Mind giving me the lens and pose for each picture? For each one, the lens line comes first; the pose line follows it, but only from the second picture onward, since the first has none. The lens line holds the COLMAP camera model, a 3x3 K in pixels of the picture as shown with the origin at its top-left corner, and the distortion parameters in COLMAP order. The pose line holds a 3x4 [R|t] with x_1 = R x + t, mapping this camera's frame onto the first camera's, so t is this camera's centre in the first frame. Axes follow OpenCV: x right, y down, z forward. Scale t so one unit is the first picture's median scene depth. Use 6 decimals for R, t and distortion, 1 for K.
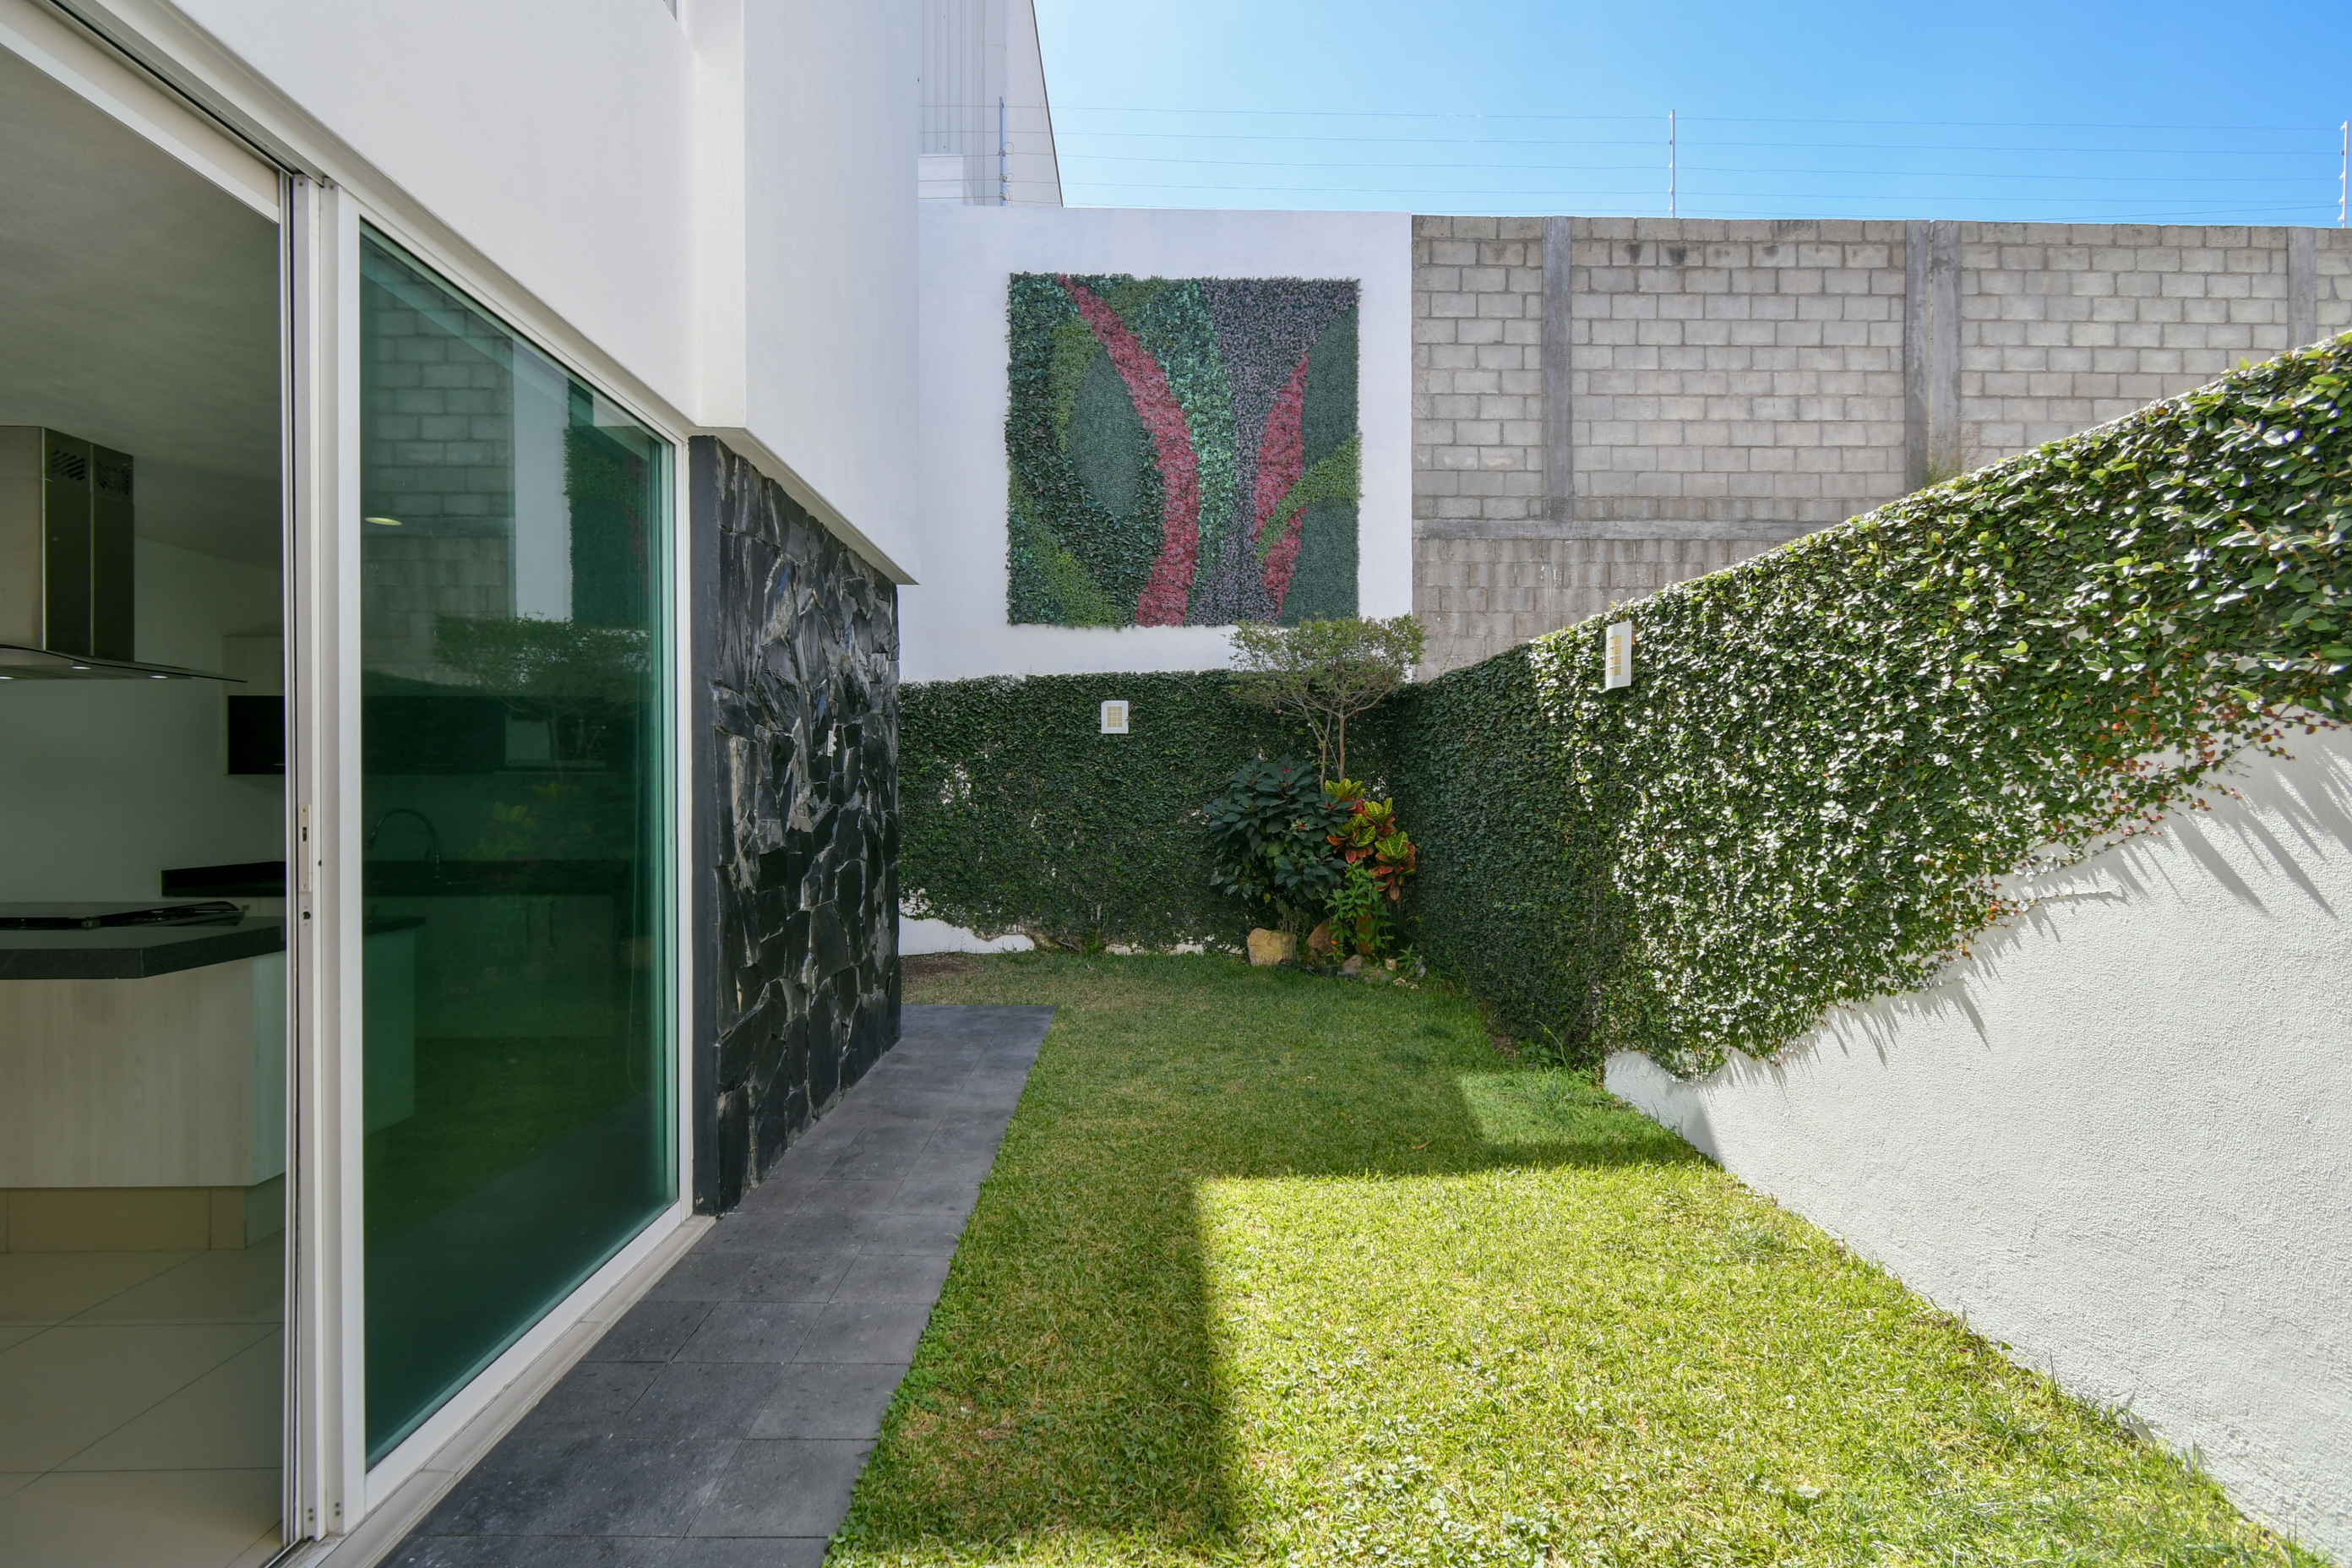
lens RADIAL K [[1031.8, 0, 1174.5], [0, 1031.8, 790.8], [0, 0, 1]] dist [0.007981, -0.004743]
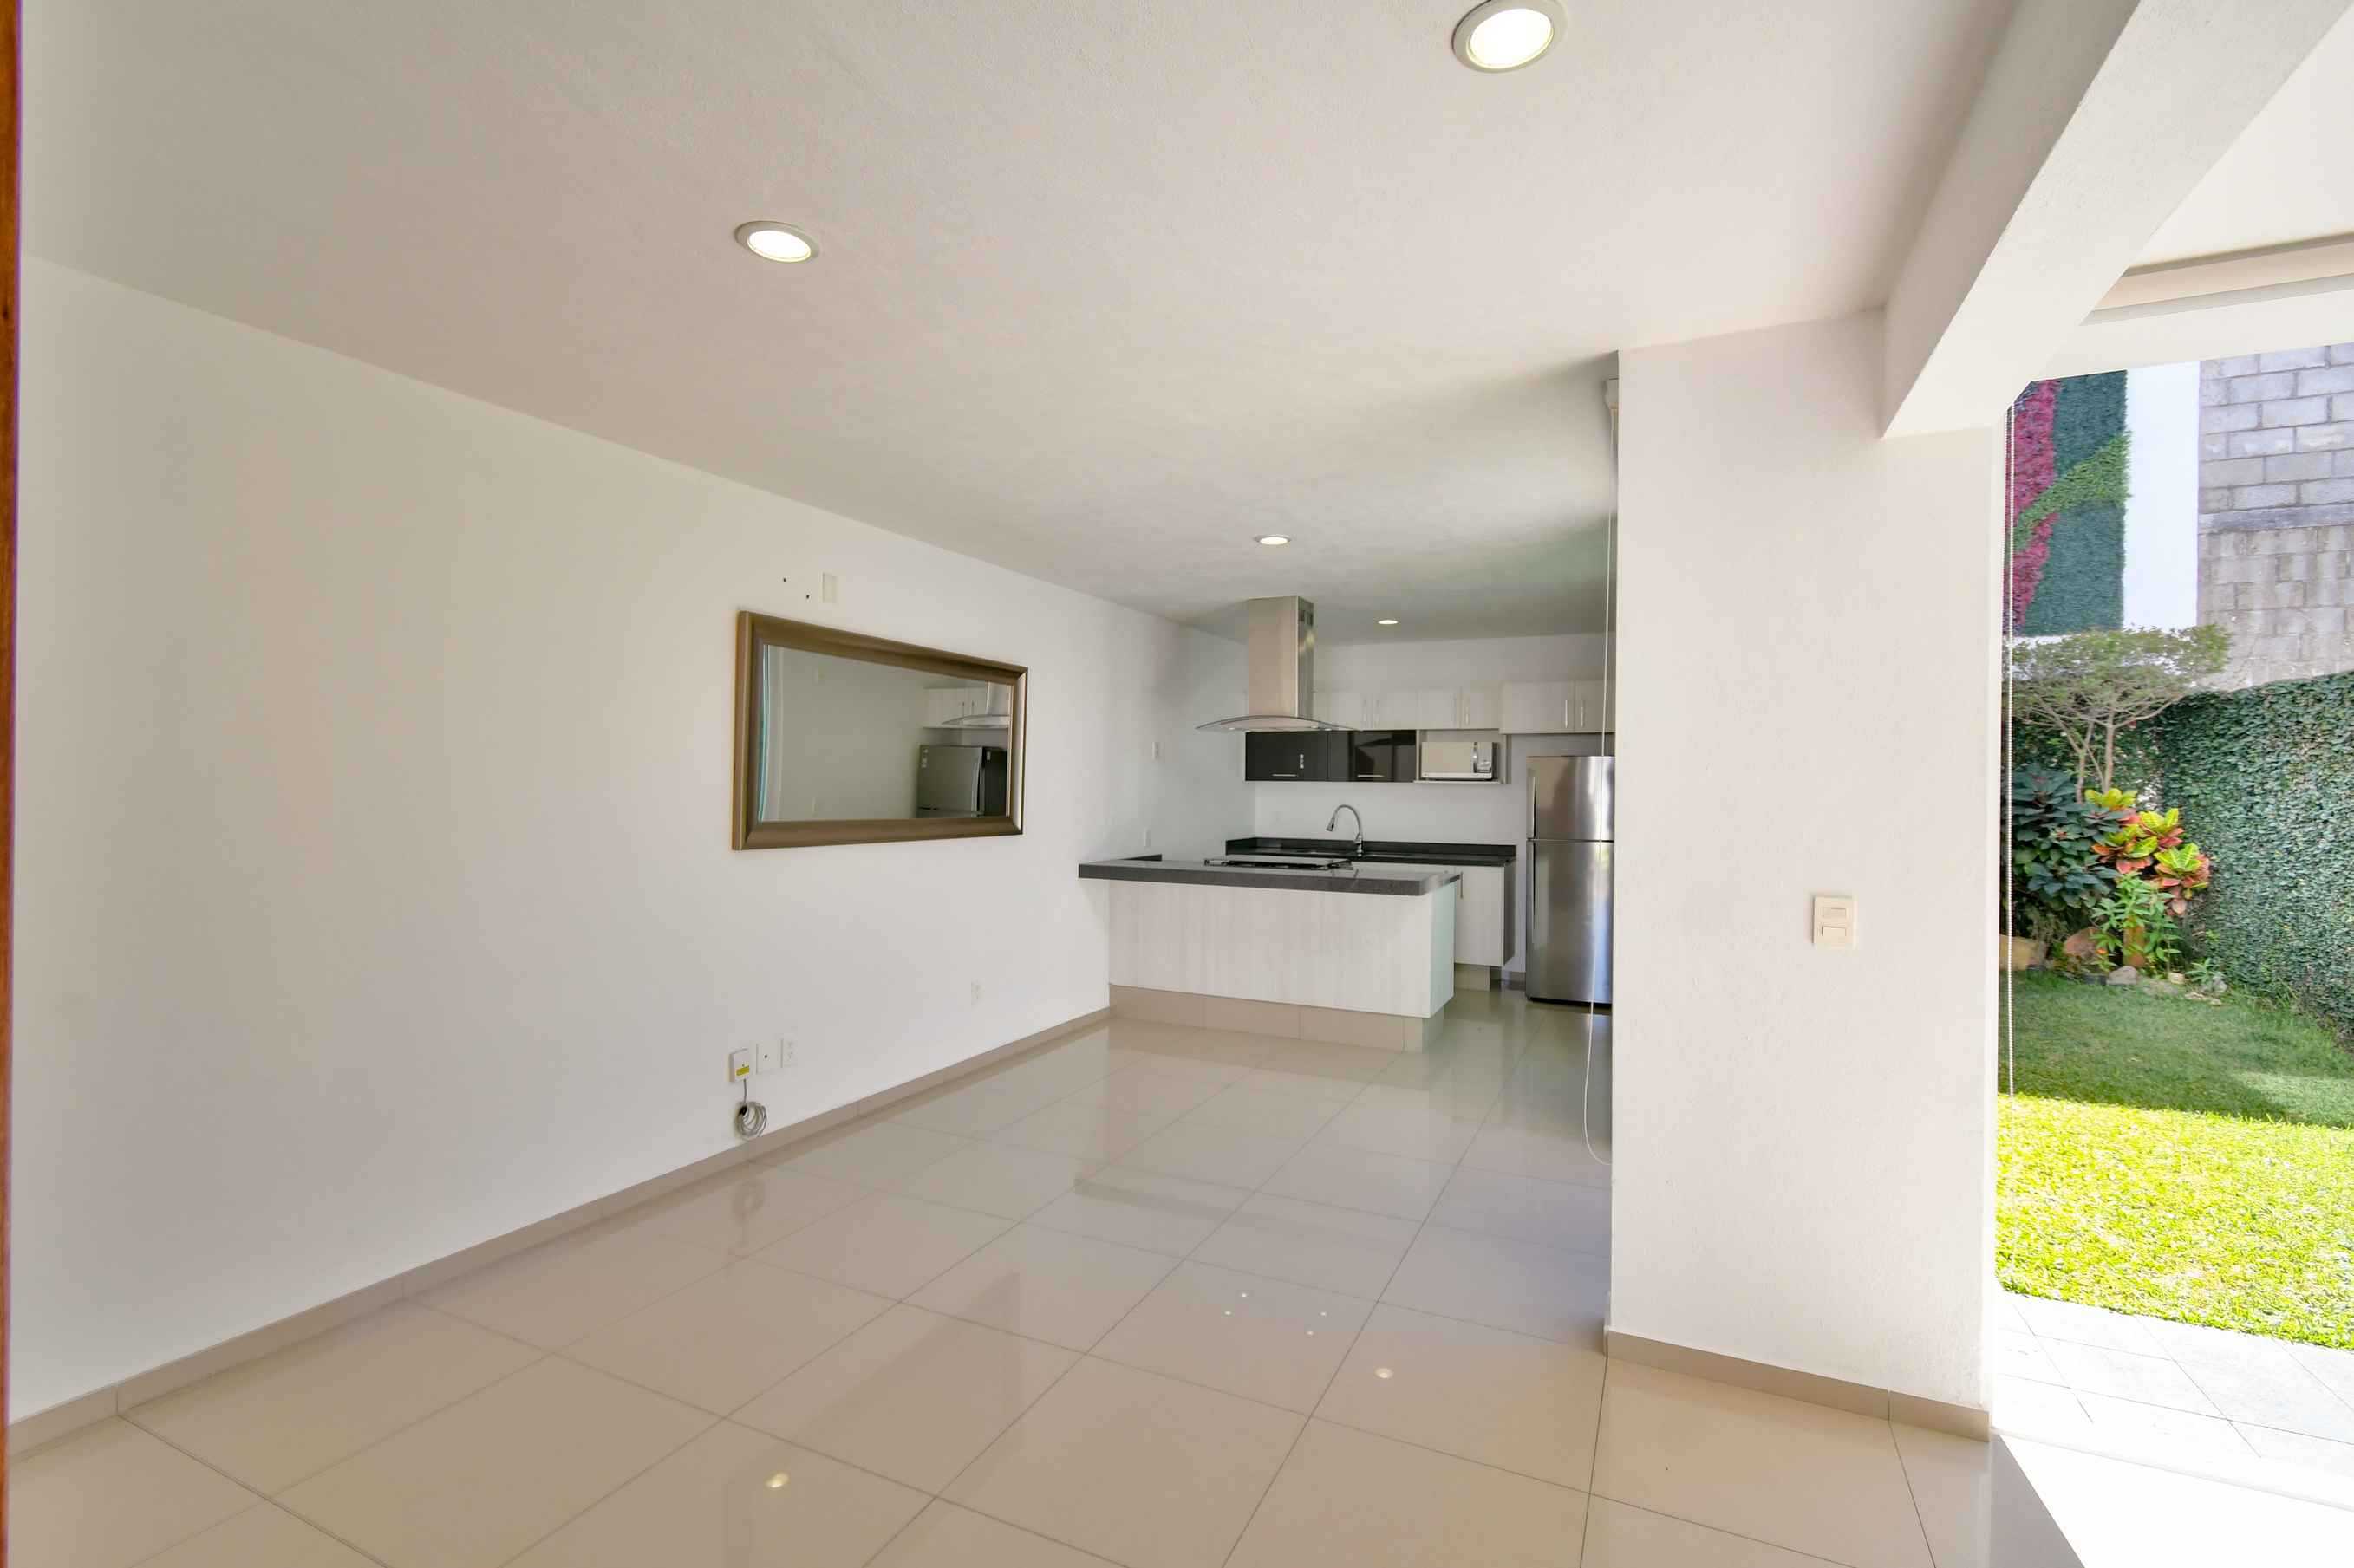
lens RADIAL K [[1032.6, 0, 1166.0], [0, 1032.6, 793.9], [0, 0, 1]] dist [0.007981, -0.004743]
pose [[0.888311, 0.014508, -0.459014, -0.282478], [-0.011119, 0.999887, 0.010085, -0.010124], [0.459108, -0.003855, 0.888372, -0.460035]]
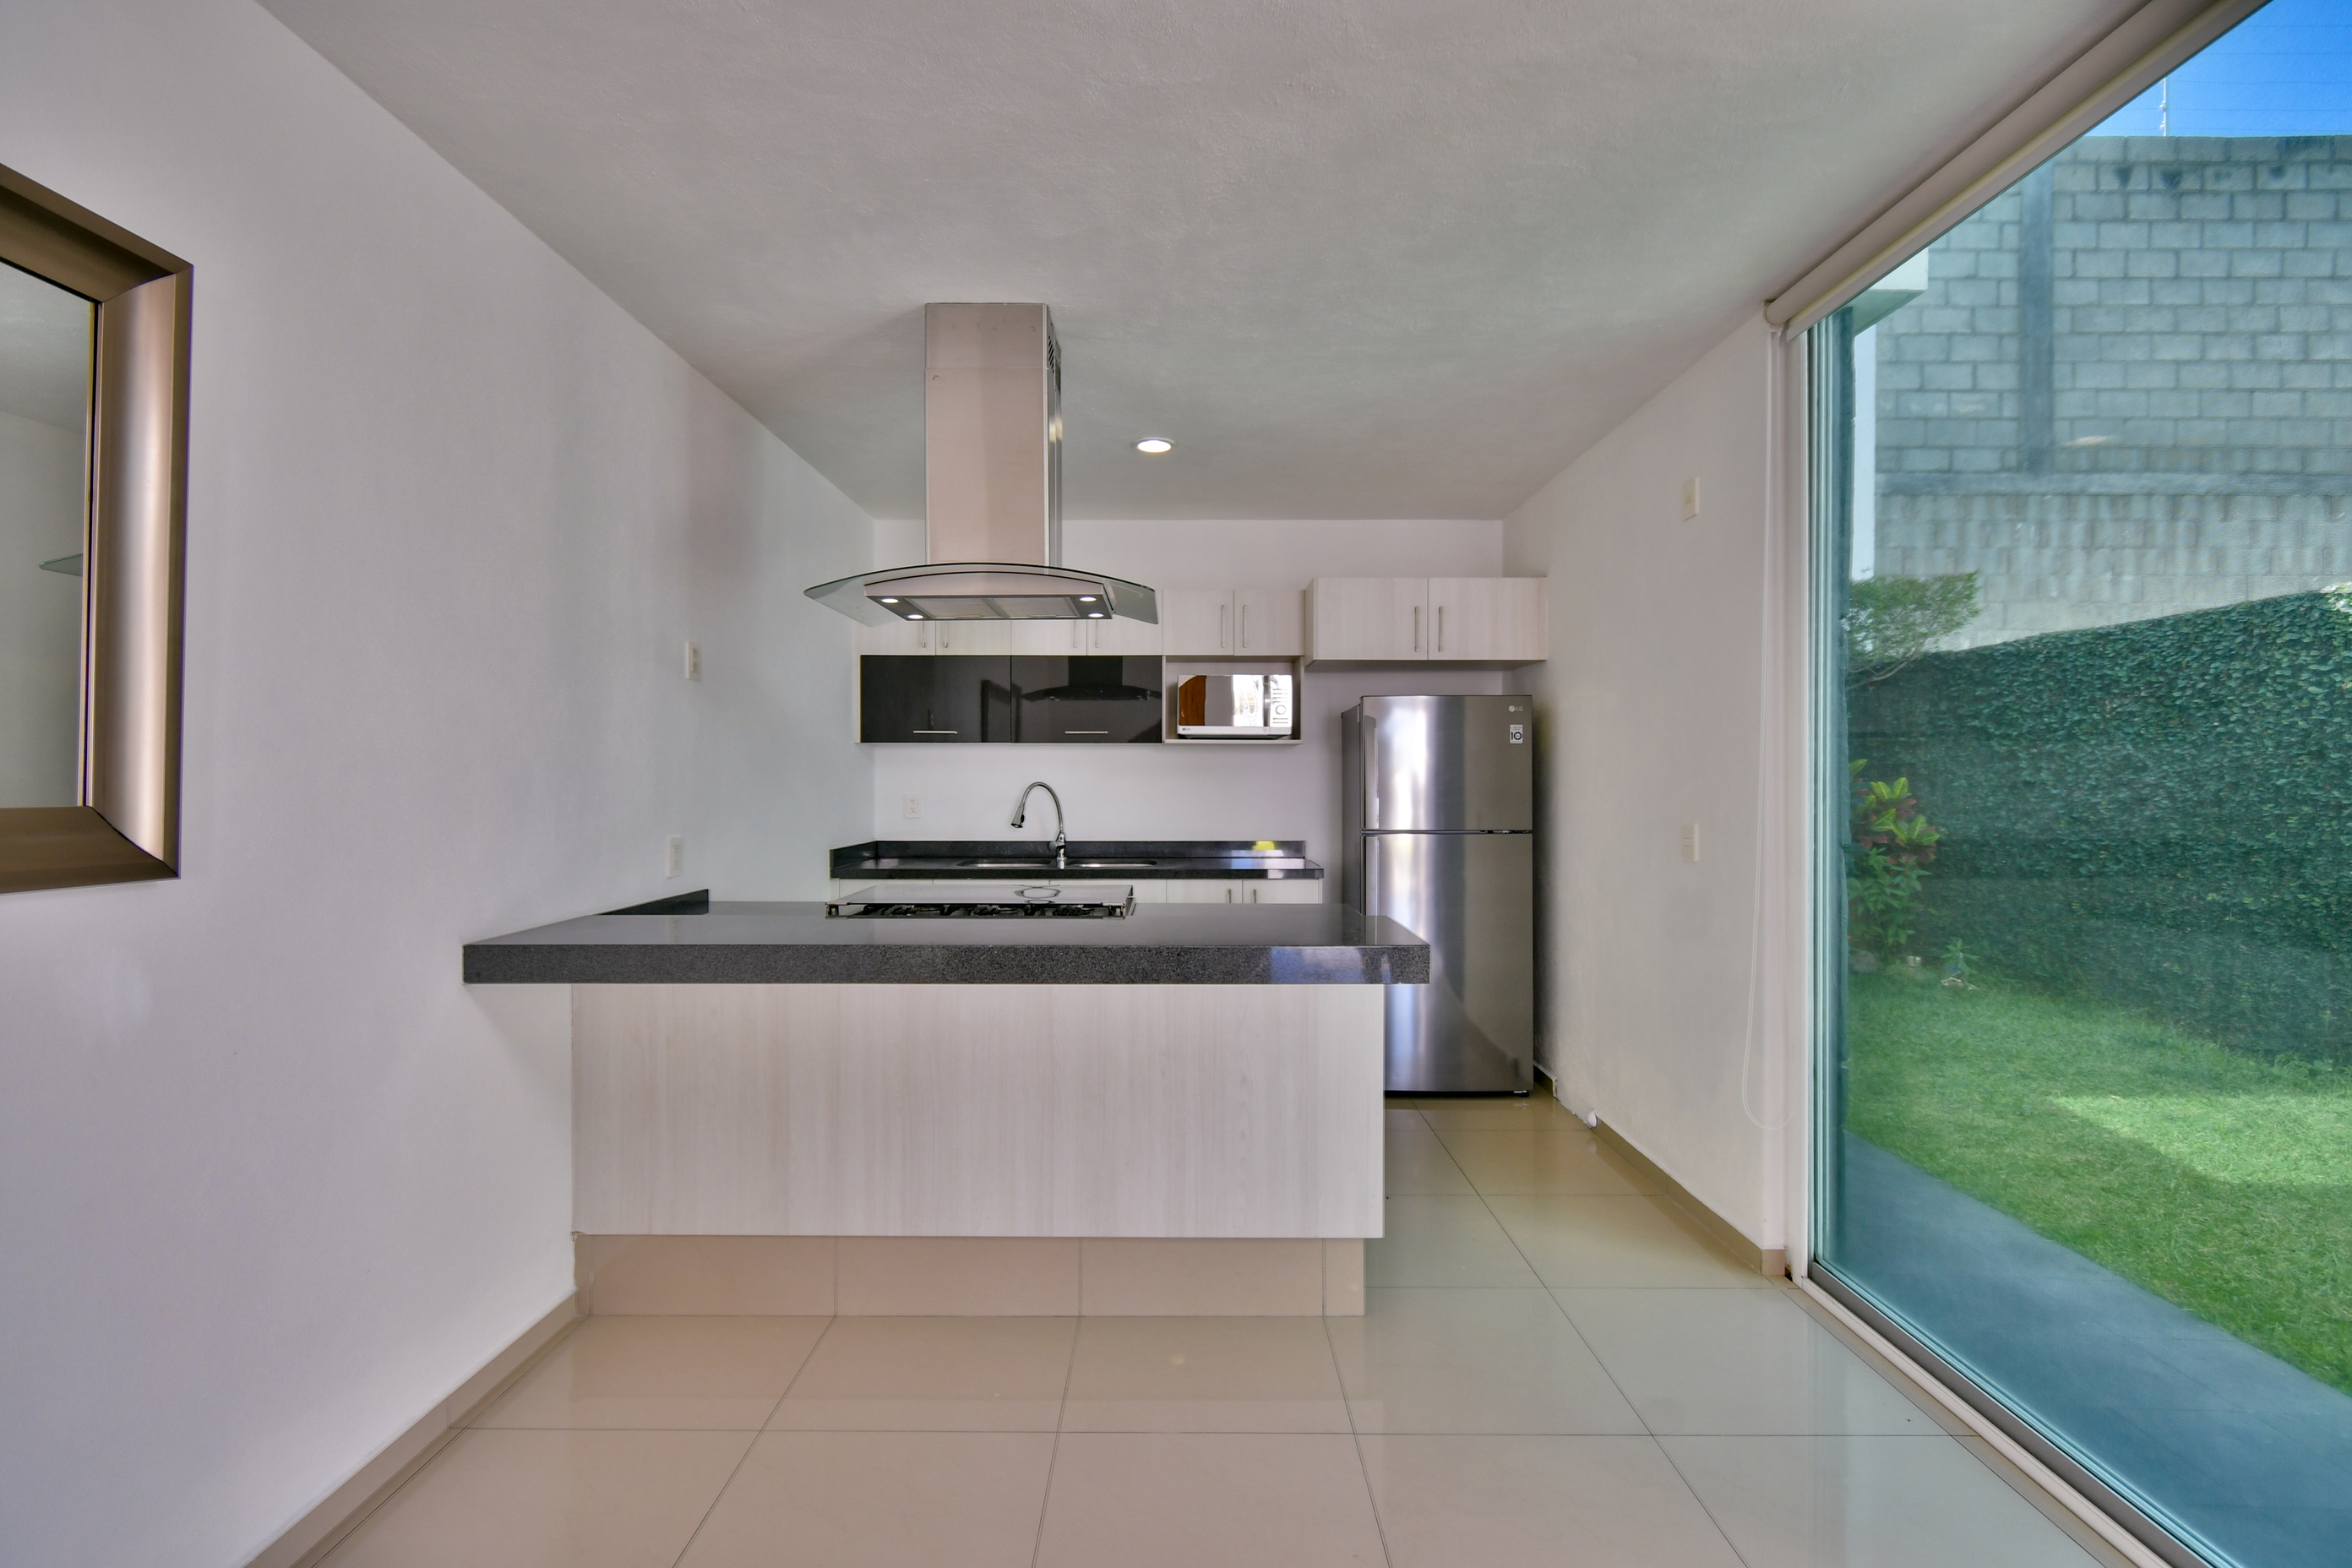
lens RADIAL K [[1031.8, 0, 1172.0], [0, 1031.8, 790.5], [0, 0, 1]] dist [0.007981, -0.004743]
pose [[0.999558, 0.003222, -0.029555, -0.600820], [-0.002880, 0.999928, 0.011628, 0.013775], [0.029590, -0.011538, 0.999496, 0.112533]]
